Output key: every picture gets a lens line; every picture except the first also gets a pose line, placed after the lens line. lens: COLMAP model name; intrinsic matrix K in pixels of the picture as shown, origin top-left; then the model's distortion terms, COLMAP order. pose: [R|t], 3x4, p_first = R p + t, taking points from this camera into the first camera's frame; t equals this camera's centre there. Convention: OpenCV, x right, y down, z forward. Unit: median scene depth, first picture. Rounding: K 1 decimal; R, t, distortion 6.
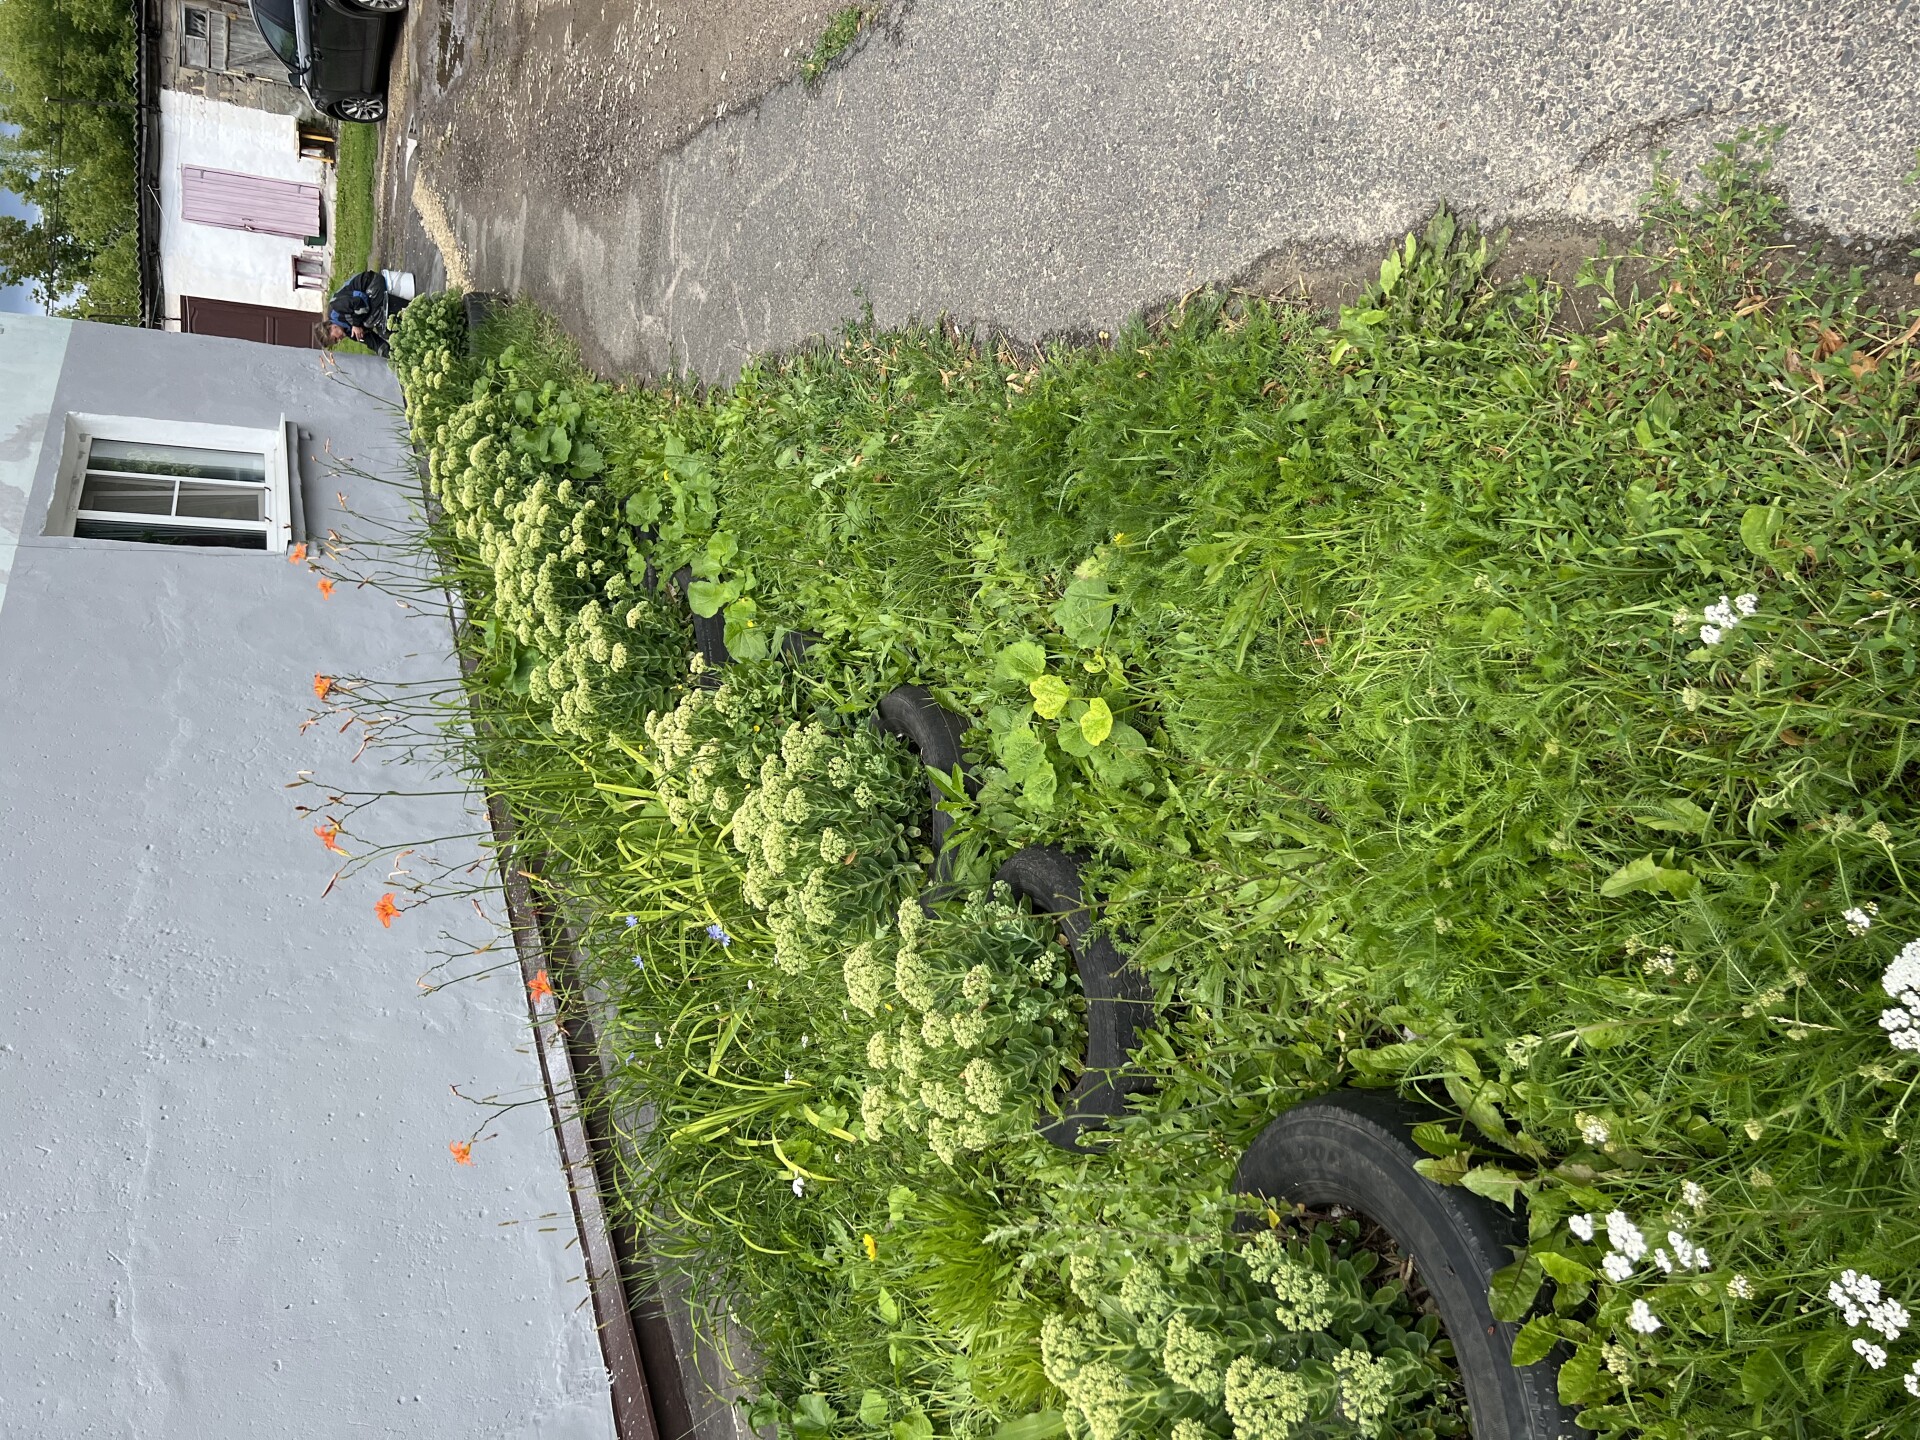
lens RADIAL K [[1455.8, 0, 958.7], [0, 1455.8, 703.2], [0, 0, 1]] dist [0.059264, -0.064254]
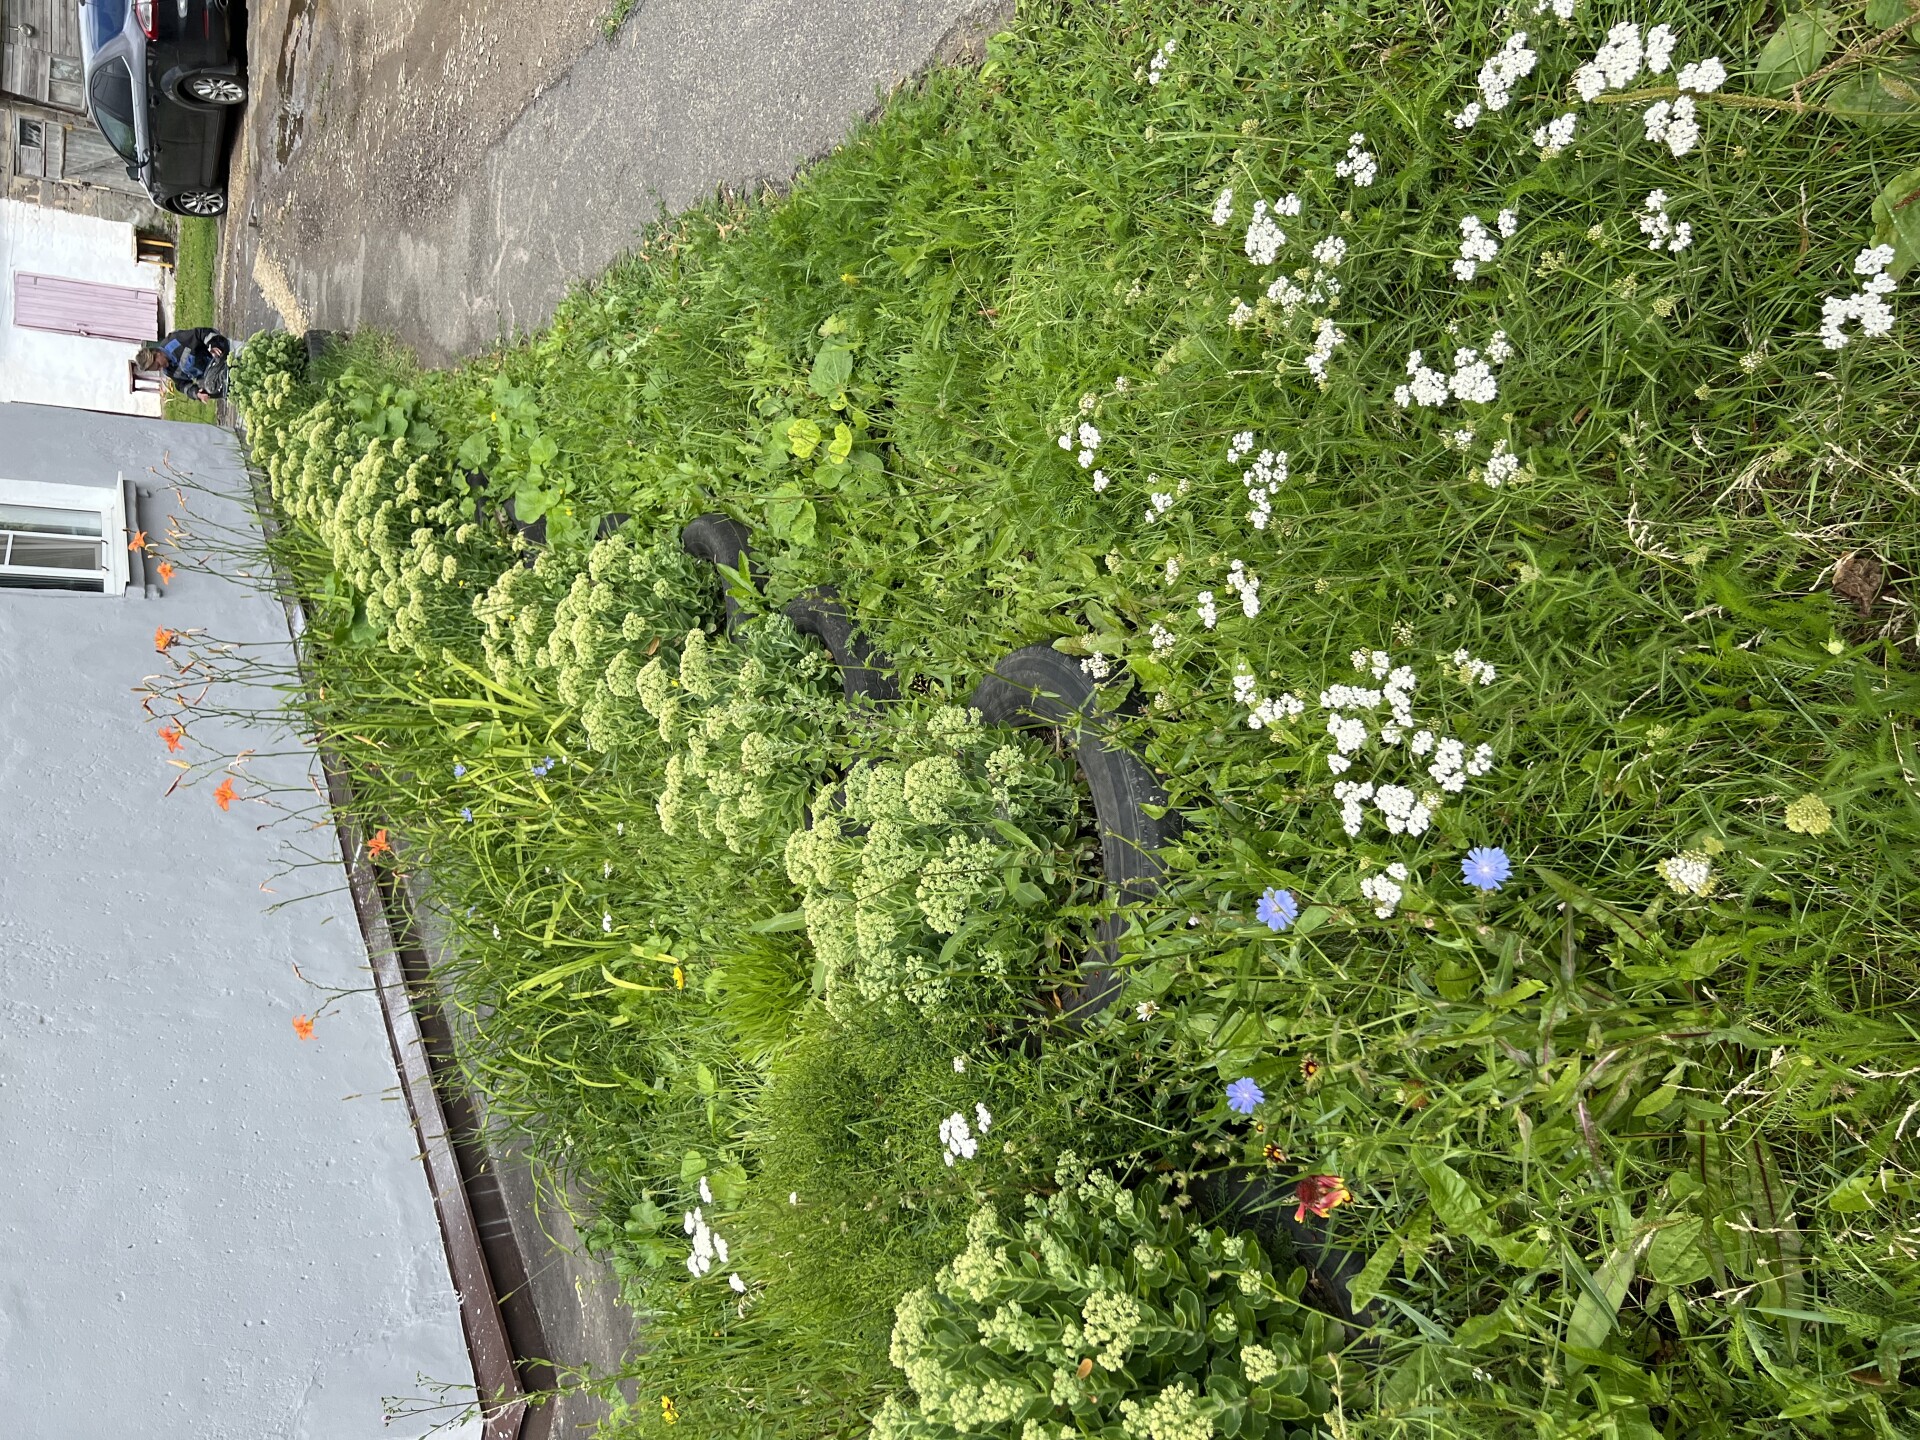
lens RADIAL K [[1474.3, 0, 960.0], [0, 1474.3, 720.0], [0, 0, 1]] dist [0.060475, -0.072652]
pose [[0.995689, -0.038215, 0.084516, 0.034389], [0.044751, 0.996039, -0.076839, 0.139962], [-0.081245, 0.080289, 0.993455, -0.082475]]
